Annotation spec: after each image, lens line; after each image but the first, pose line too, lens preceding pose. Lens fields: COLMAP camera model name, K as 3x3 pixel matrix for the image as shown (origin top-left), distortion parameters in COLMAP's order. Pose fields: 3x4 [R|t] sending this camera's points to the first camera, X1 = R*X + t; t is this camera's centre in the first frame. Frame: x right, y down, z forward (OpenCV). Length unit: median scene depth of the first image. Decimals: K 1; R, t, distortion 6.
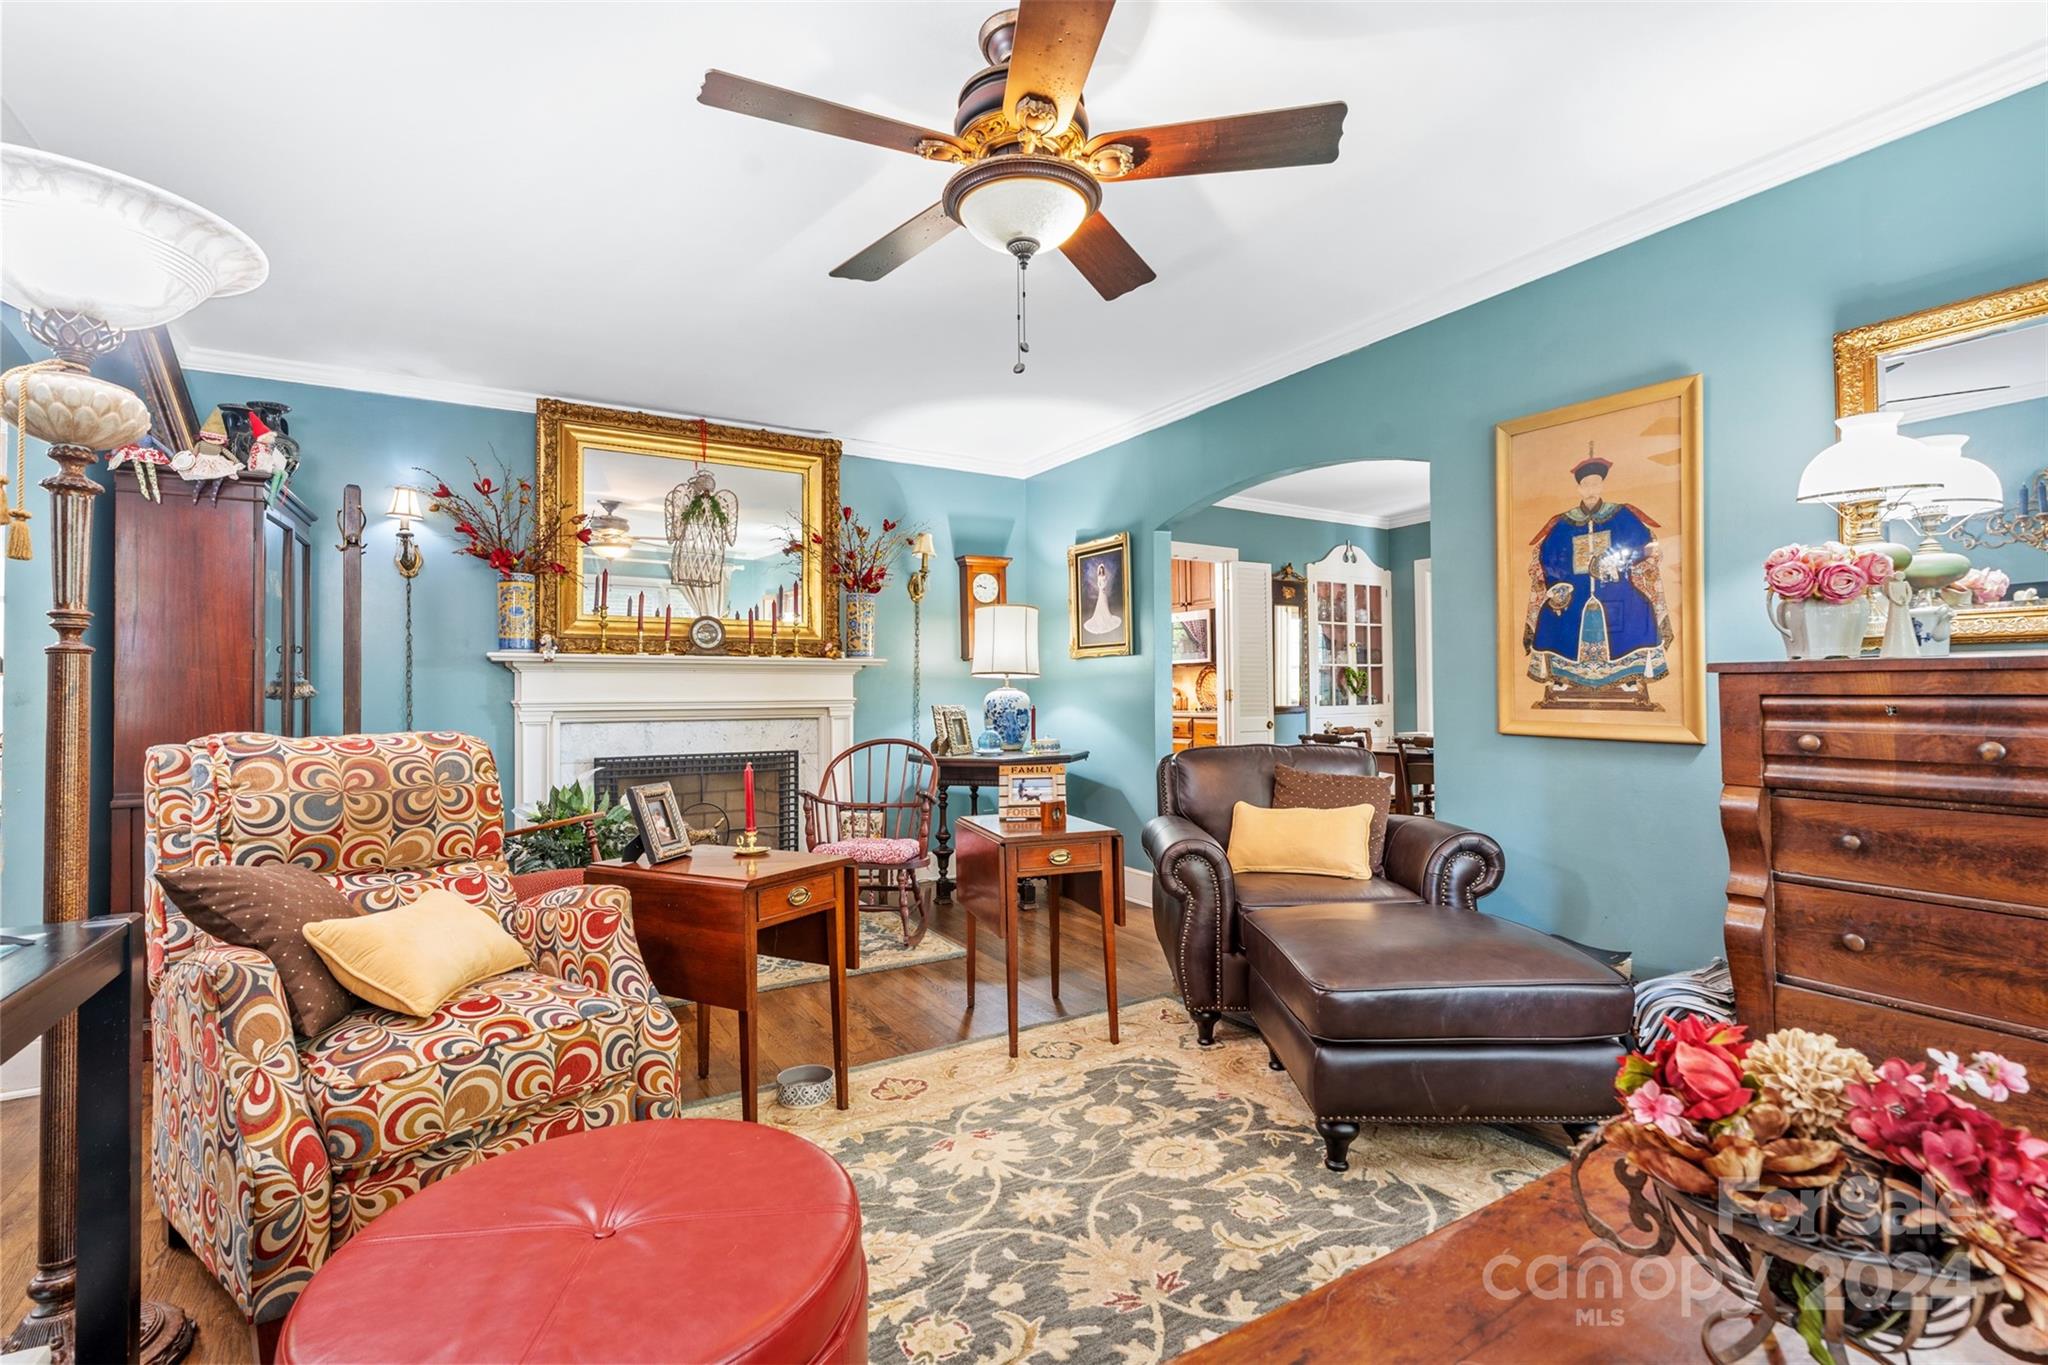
lens RADIAL K [[946.8, 0, 1030.0], [0, 946.8, 689.3], [0, 0, 1]] dist [-0.000038, 0.000093]
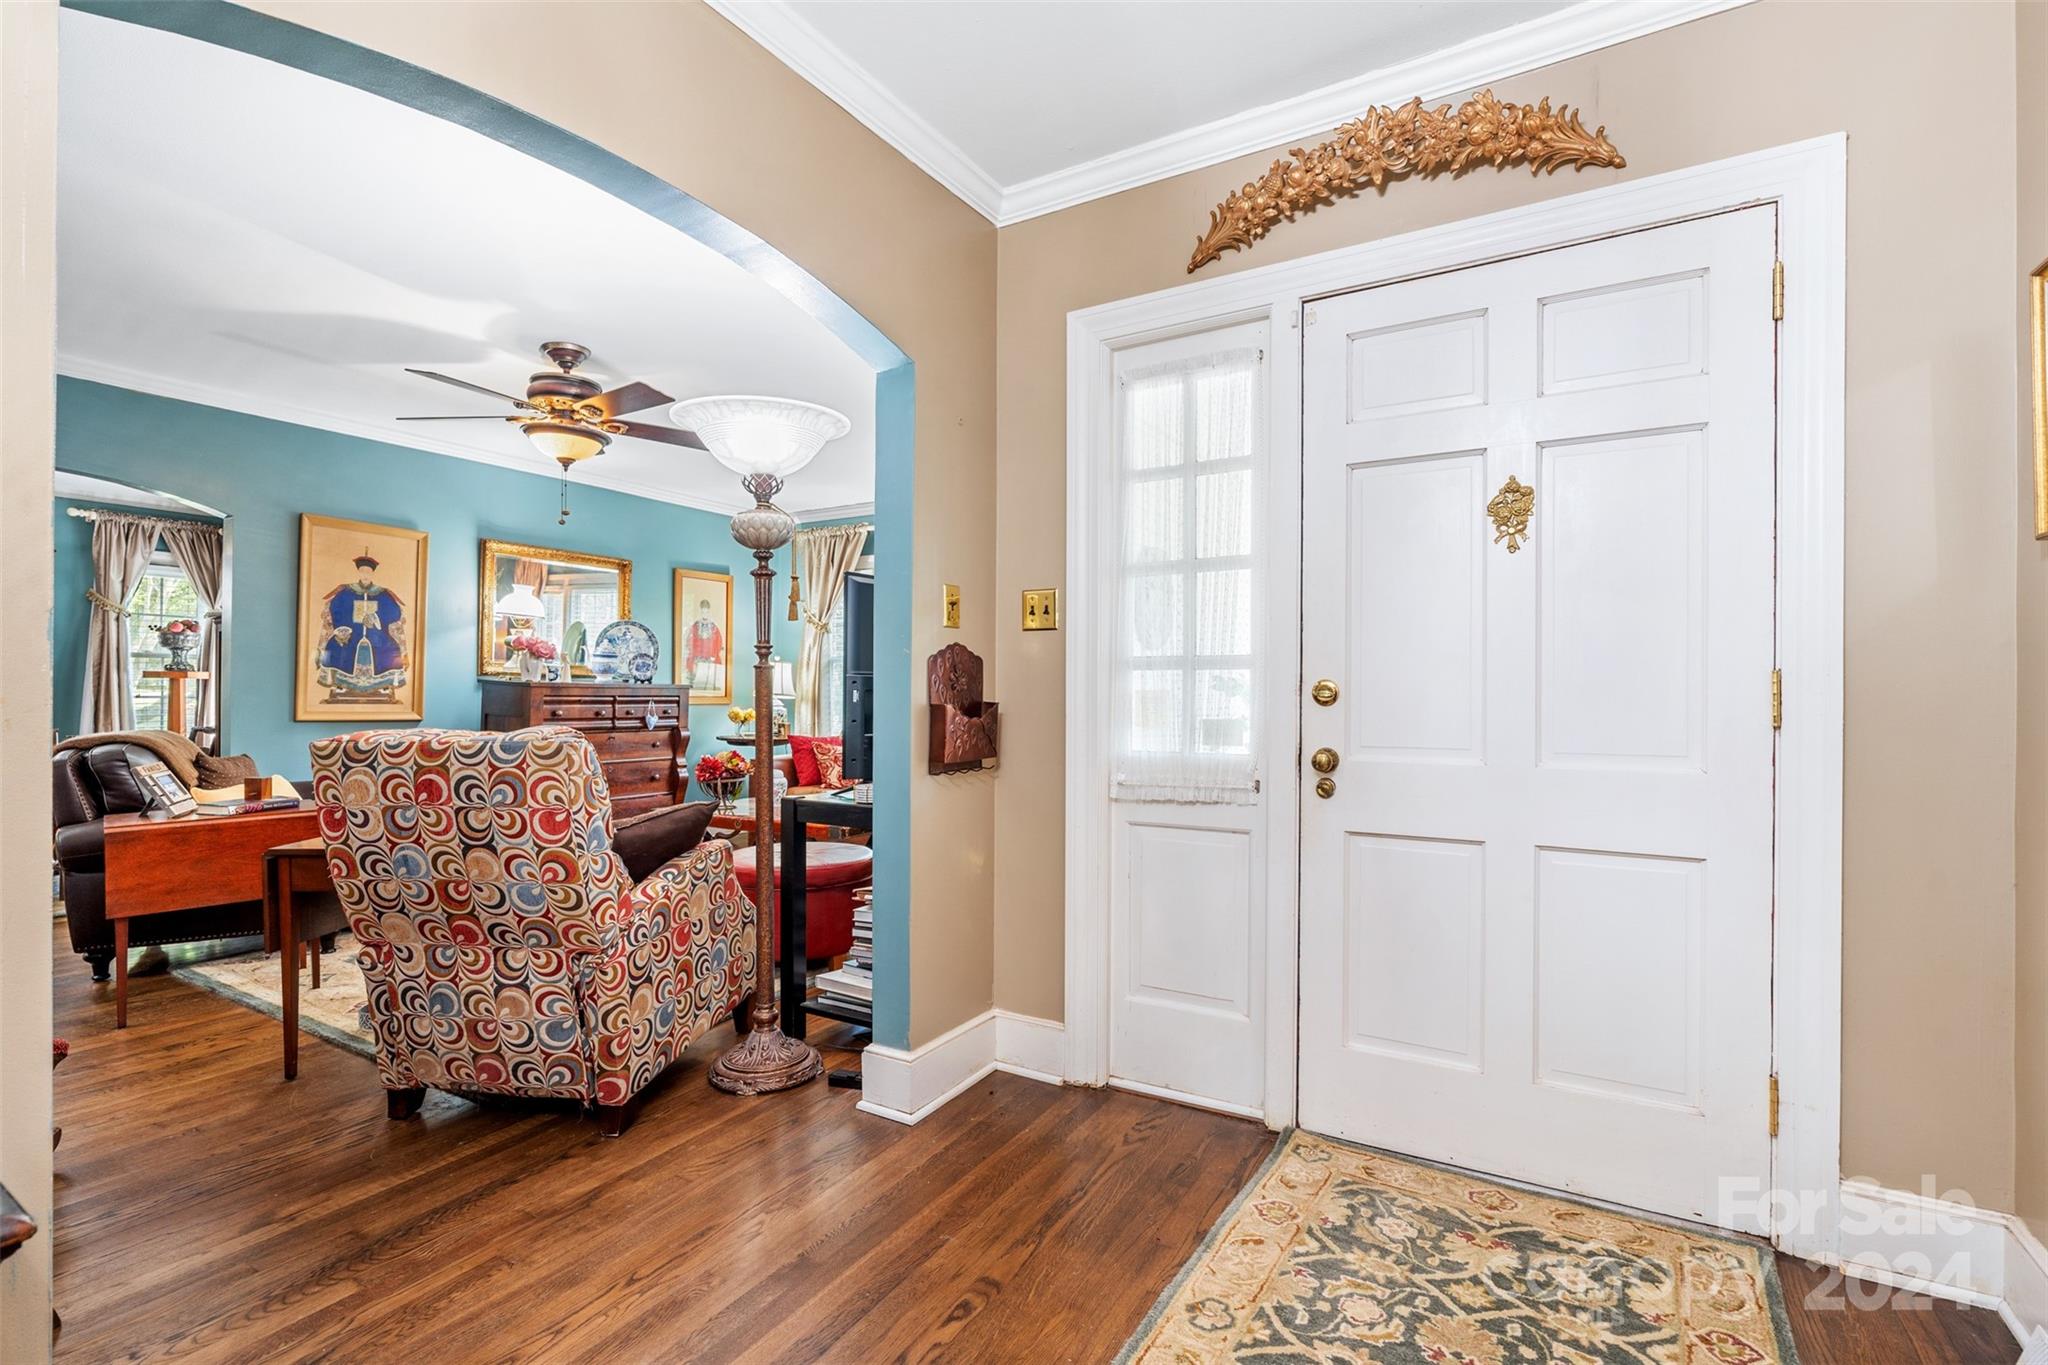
lens RADIAL K [[946.8, 0, 1030.0], [0, 946.8, 689.3], [0, 0, 1]] dist [-0.000038, 0.000093]
pose [[-0.452616, 0.007406, 0.891675, -1.443290], [-0.004829, 0.999930, -0.010756, 0.007783], [-0.891692, -0.009175, -0.452549, 0.693074]]
